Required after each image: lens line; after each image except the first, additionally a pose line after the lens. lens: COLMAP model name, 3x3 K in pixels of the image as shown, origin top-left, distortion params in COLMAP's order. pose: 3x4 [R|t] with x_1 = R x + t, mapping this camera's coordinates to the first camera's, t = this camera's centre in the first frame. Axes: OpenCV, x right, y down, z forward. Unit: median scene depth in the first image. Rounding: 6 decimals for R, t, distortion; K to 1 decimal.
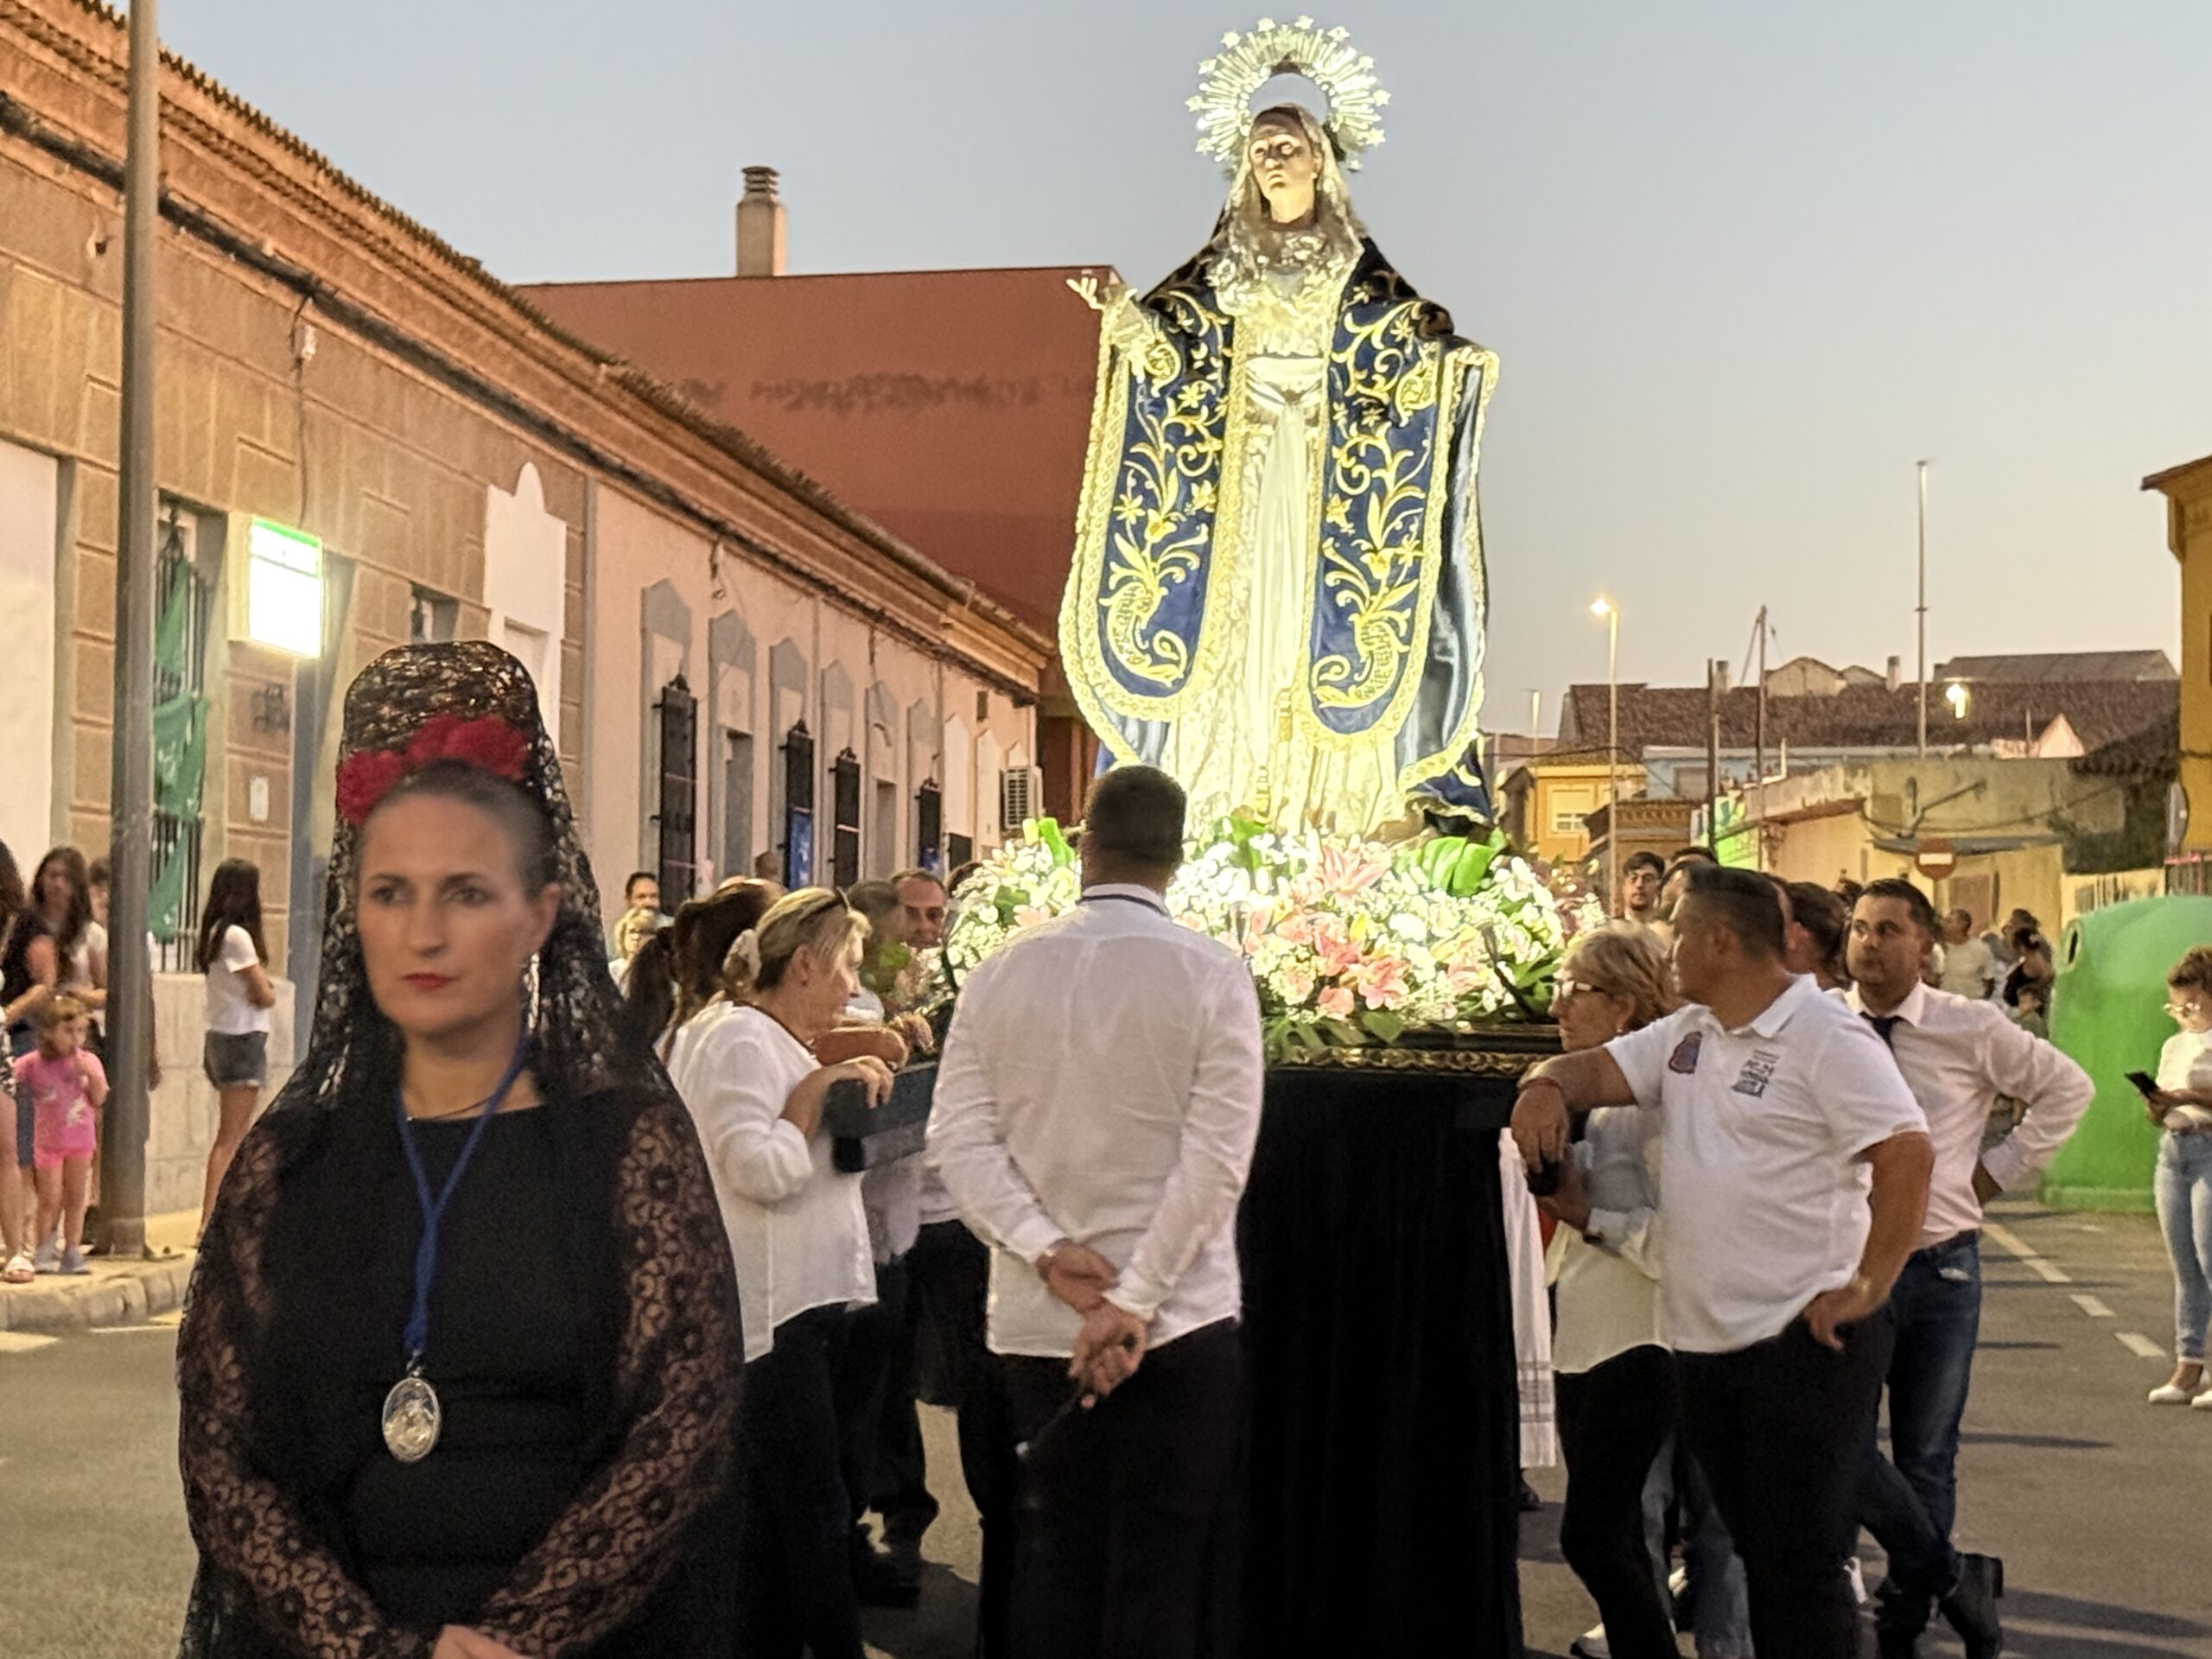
lens RADIAL K [[5069.8, 0, 1136.9], [0, 5069.8, 818.3], [0, 0, 1]] dist [0.126849, 0.340330]
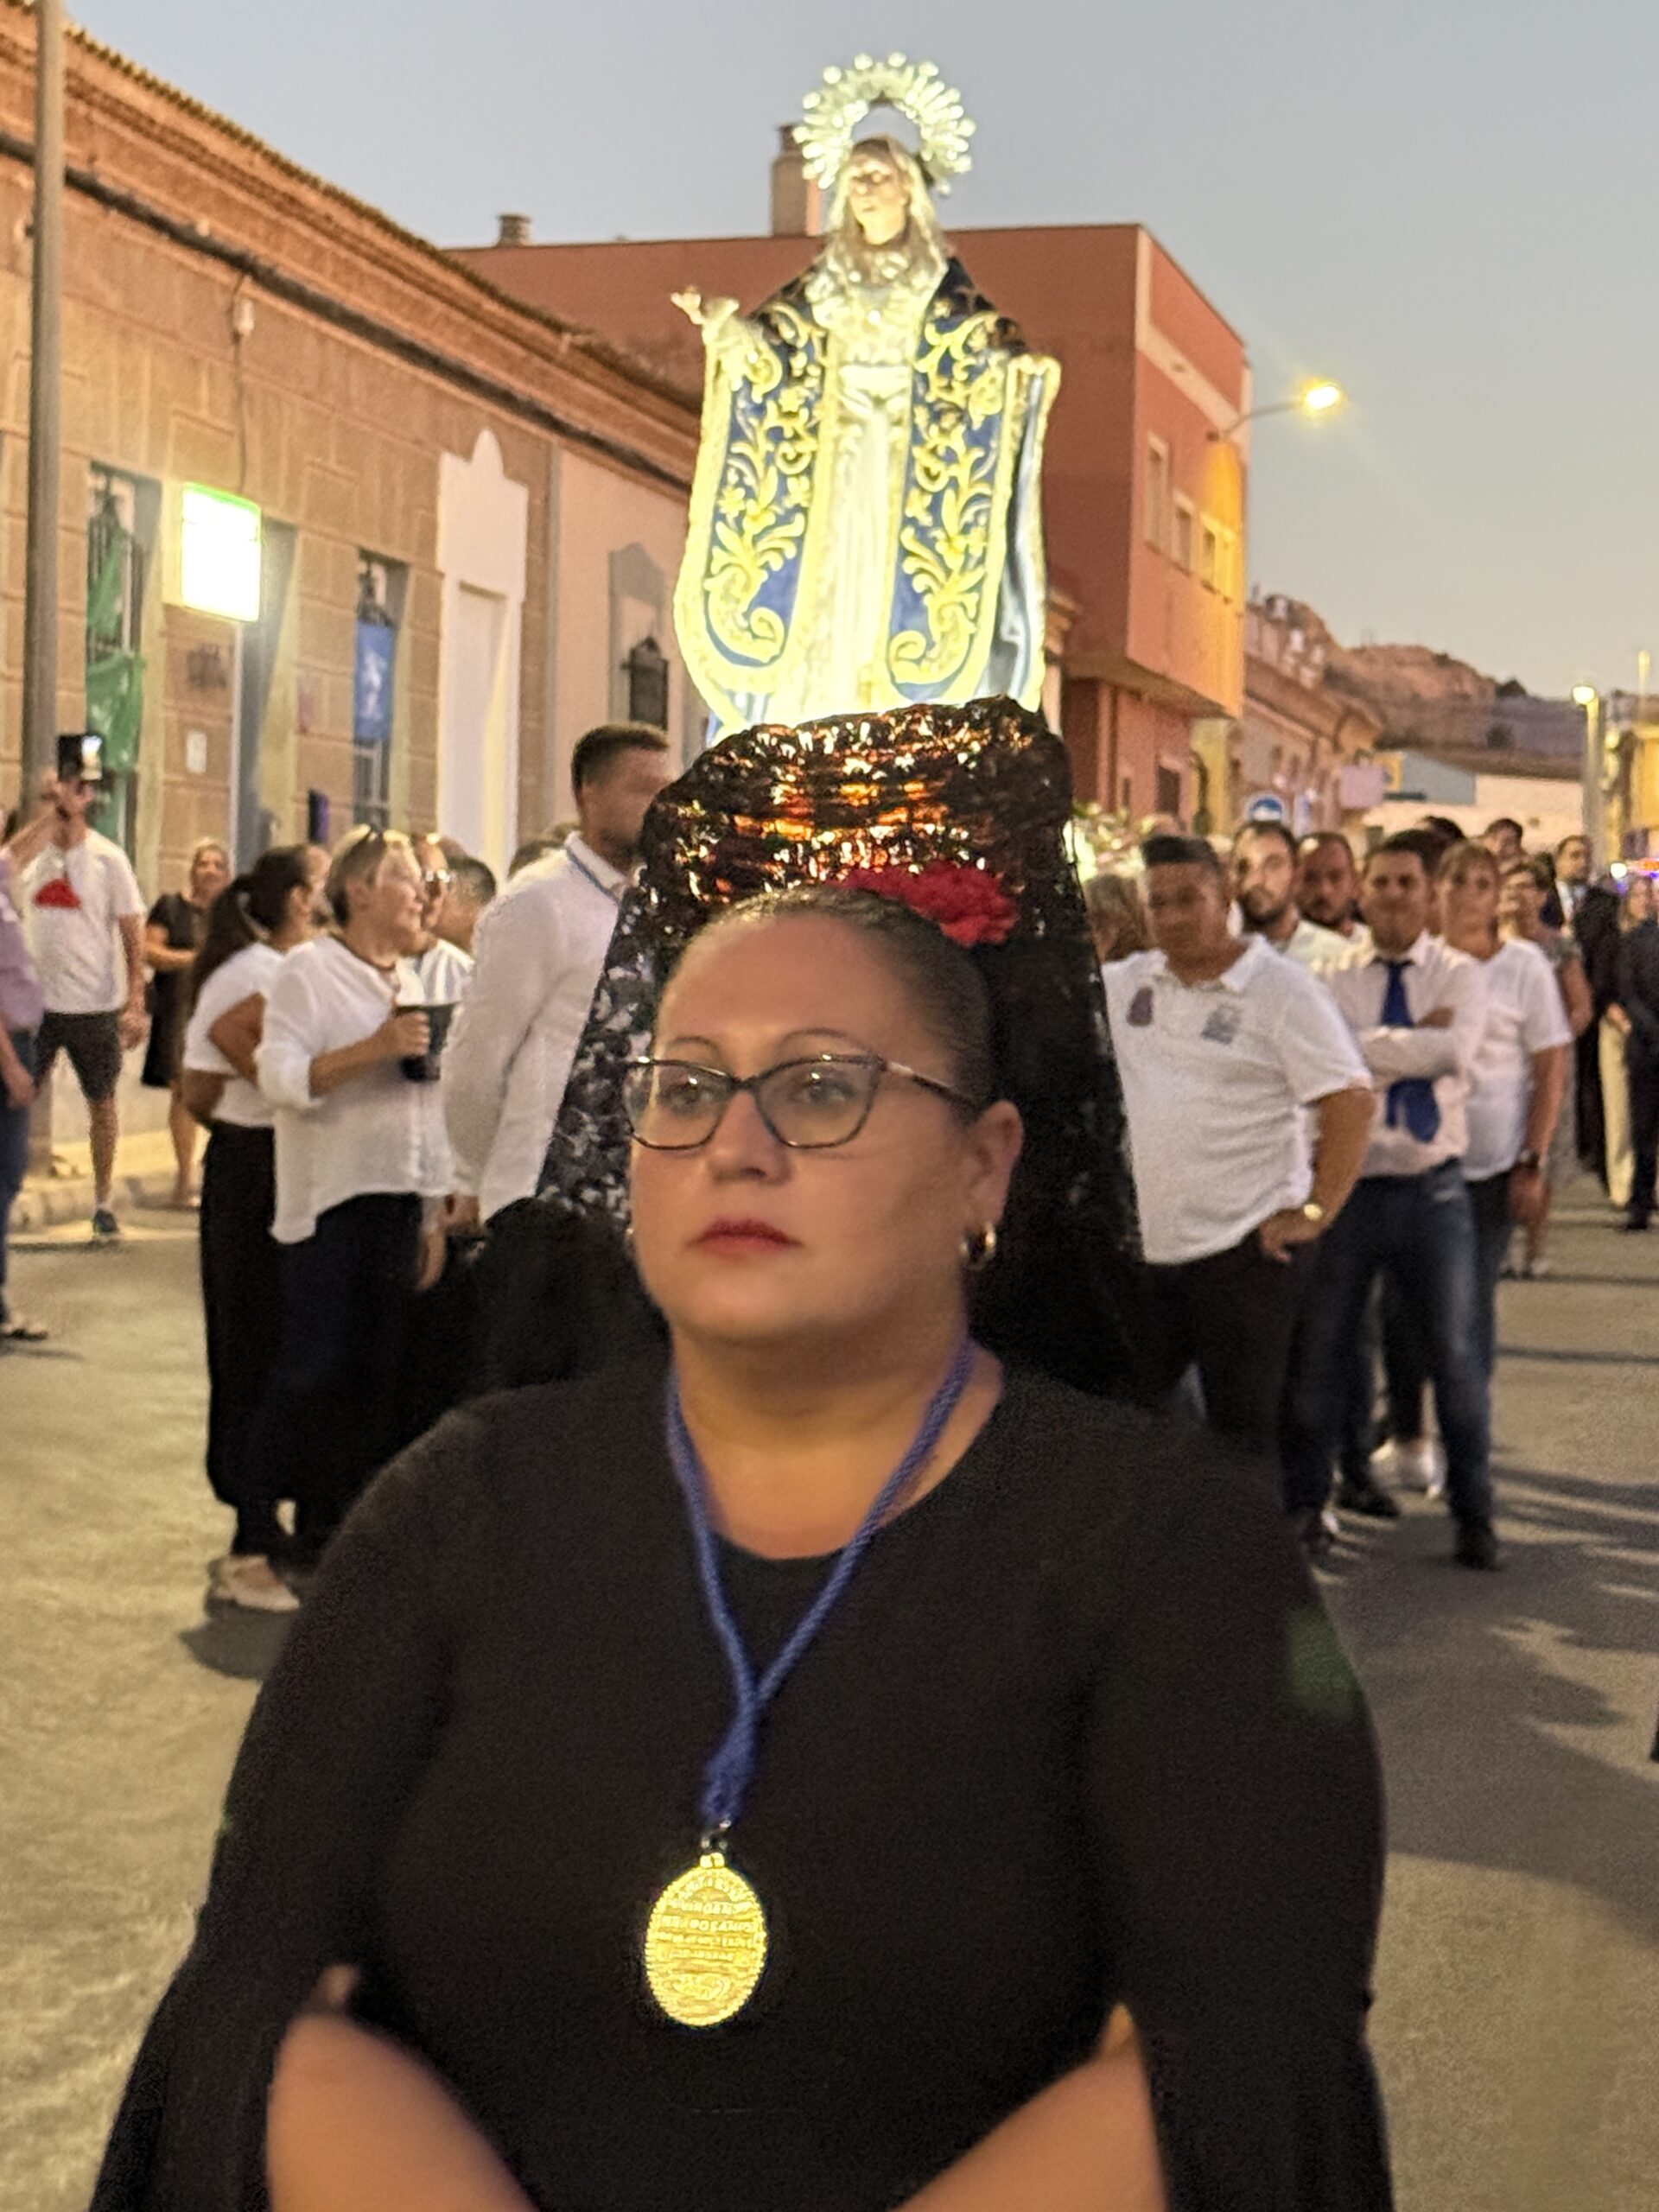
lens RADIAL K [[5124.7, 0, 829.5], [0, 5124.7, 1106.0], [0, 0, 1]] dist [0.126102, 0.072858]
pose [[0.996373, 0.013590, -0.084005, 0.116416], [-0.008191, 0.997898, 0.064285, -0.000827], [0.084702, -0.063364, 0.994390, -0.135241]]
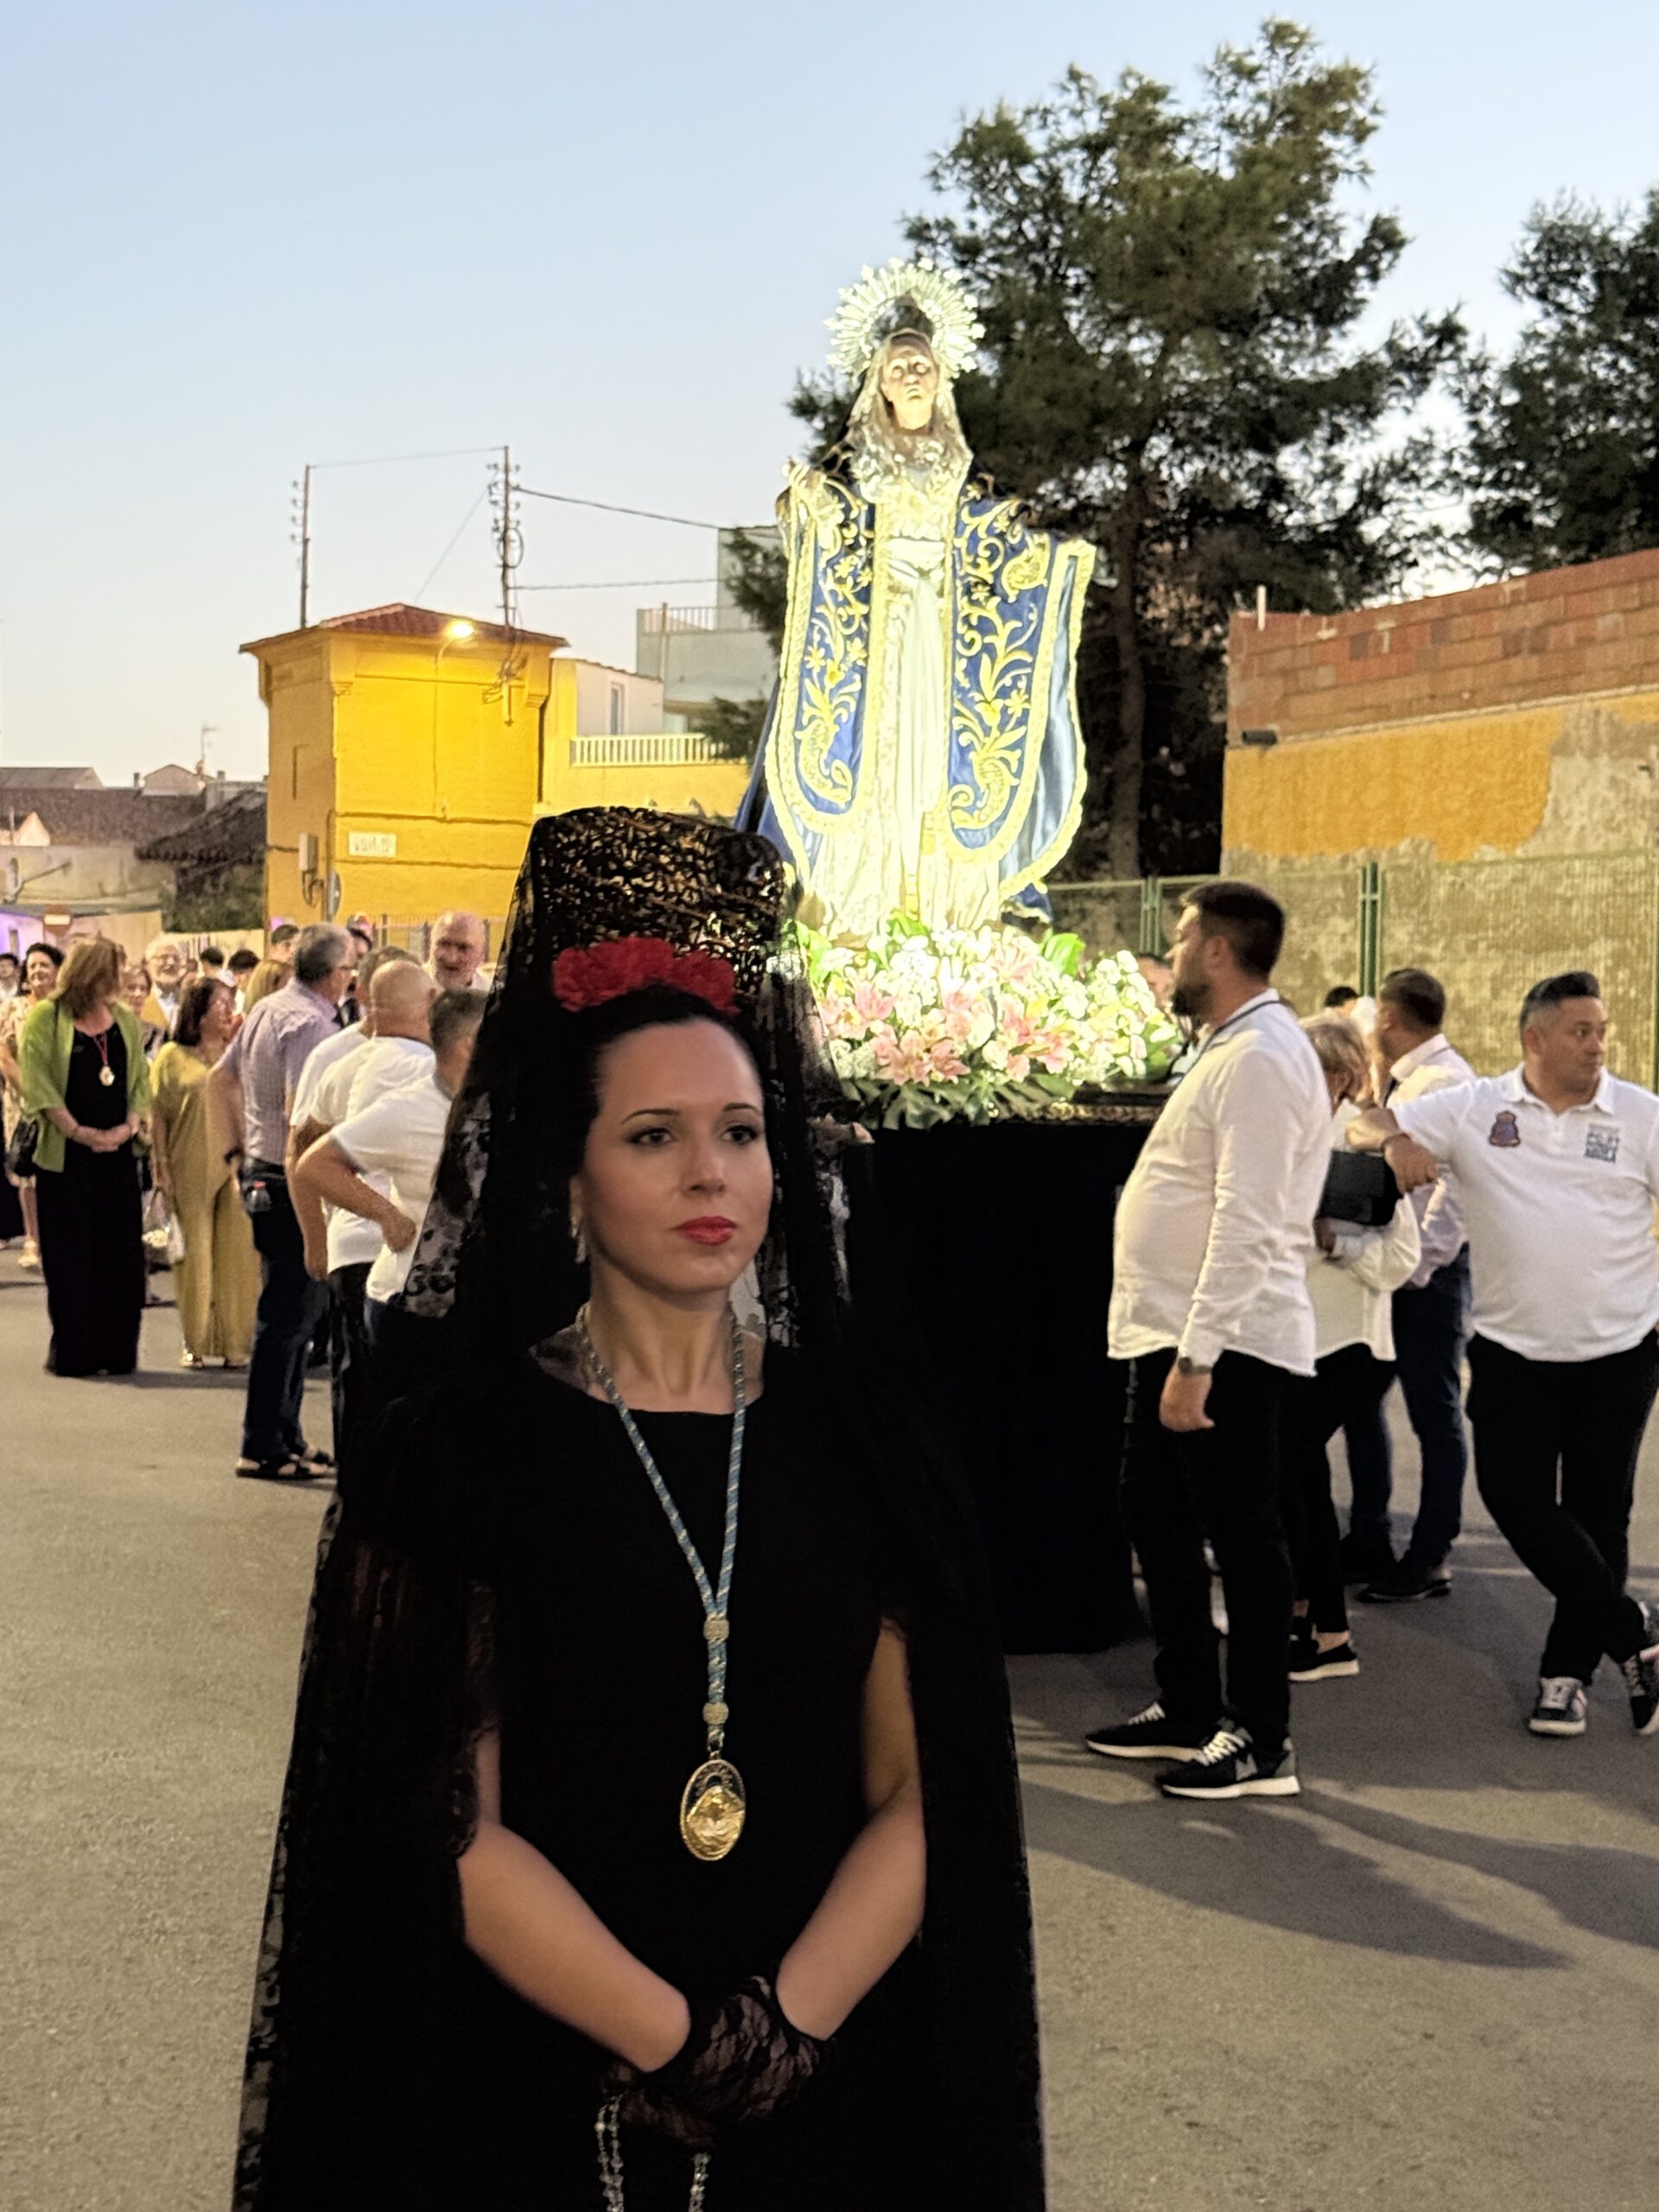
lens RADIAL K [[3640.2, 0, 829.5], [0, 3640.2, 1106.0], [0, 0, 1]] dist [0.161101, 0.009508]
pose [[0.914005, -0.004255, 0.405680, -0.348901], [-0.019785, 0.998288, 0.055046, -0.002261], [-0.405219, -0.058338, 0.912356, 0.192065]]
